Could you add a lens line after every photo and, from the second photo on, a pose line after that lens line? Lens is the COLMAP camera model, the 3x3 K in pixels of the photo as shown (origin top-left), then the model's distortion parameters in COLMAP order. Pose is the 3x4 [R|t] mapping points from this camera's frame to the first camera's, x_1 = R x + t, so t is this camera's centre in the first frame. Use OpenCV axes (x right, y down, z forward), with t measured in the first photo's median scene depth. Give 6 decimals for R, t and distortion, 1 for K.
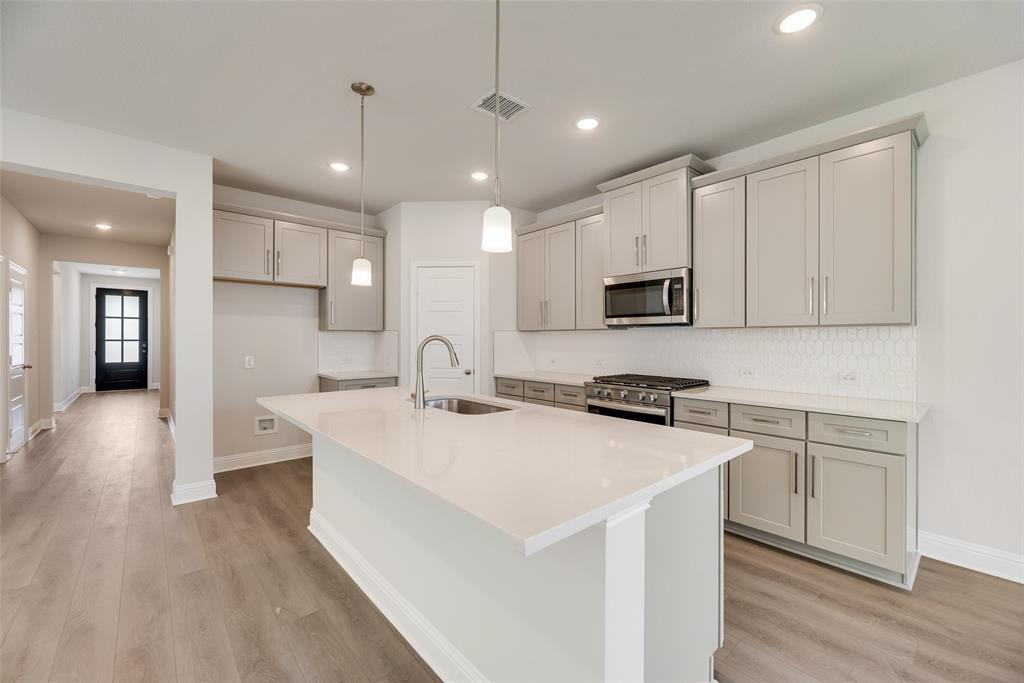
lens RADIAL K [[415.1, 0, 516.7], [0, 415.1, 340.0], [0, 0, 1]] dist [-0.003003, 0.000777]
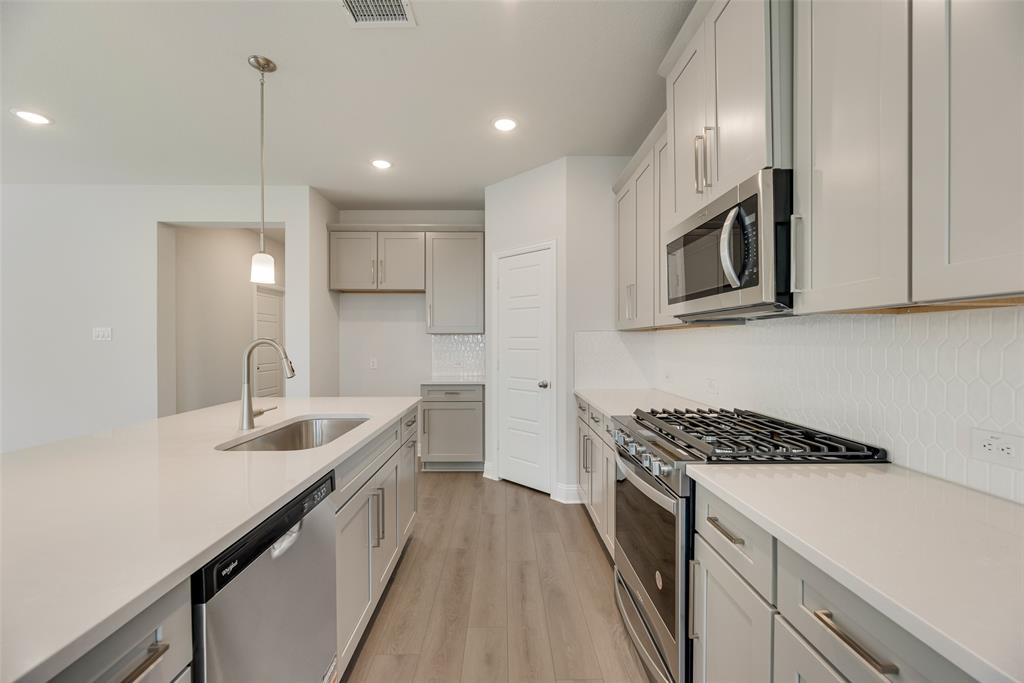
lens RADIAL K [[415.1, 0, 512.5], [0, 415.1, 342.4], [0, 0, 1]] dist [-0.003003, 0.000777]
pose [[0.760853, -0.000835, -0.648924, 0.442927], [-0.000139, 0.999999, -0.001450, -0.001234], [0.648924, 0.001193, 0.760852, 0.475389]]
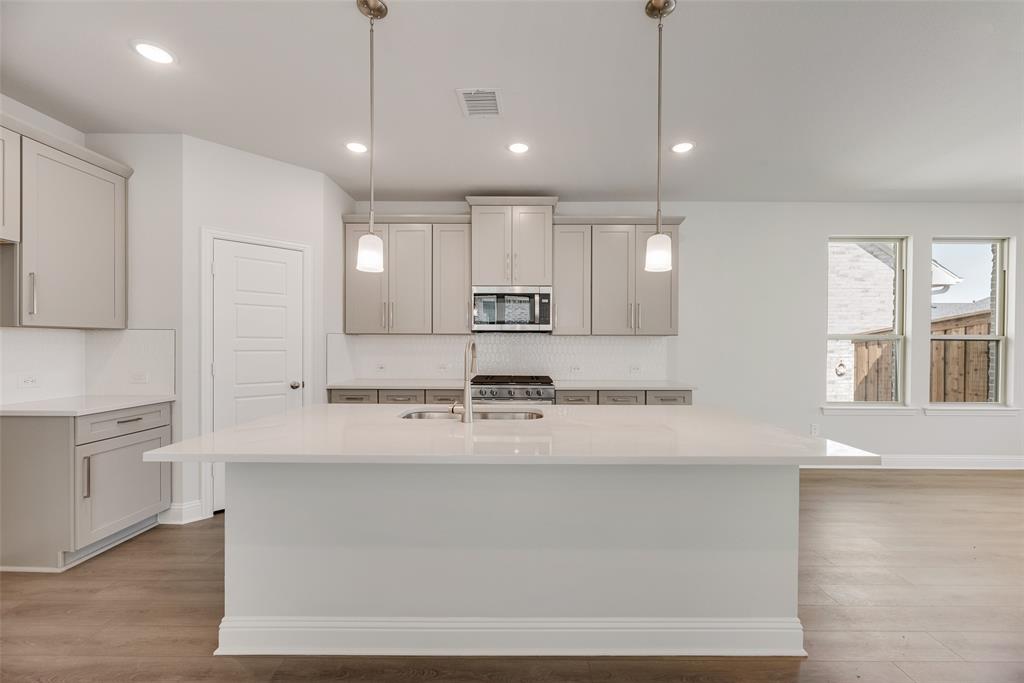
lens RADIAL K [[415.1, 0, 515.7], [0, 415.1, 346.8], [0, 0, 1]] dist [-0.003003, 0.000777]
pose [[0.669034, -0.003362, 0.743224, -0.540239], [0.000874, 0.999993, 0.003737, 0.002652], [-0.743231, -0.001851, 0.669032, 0.223029]]
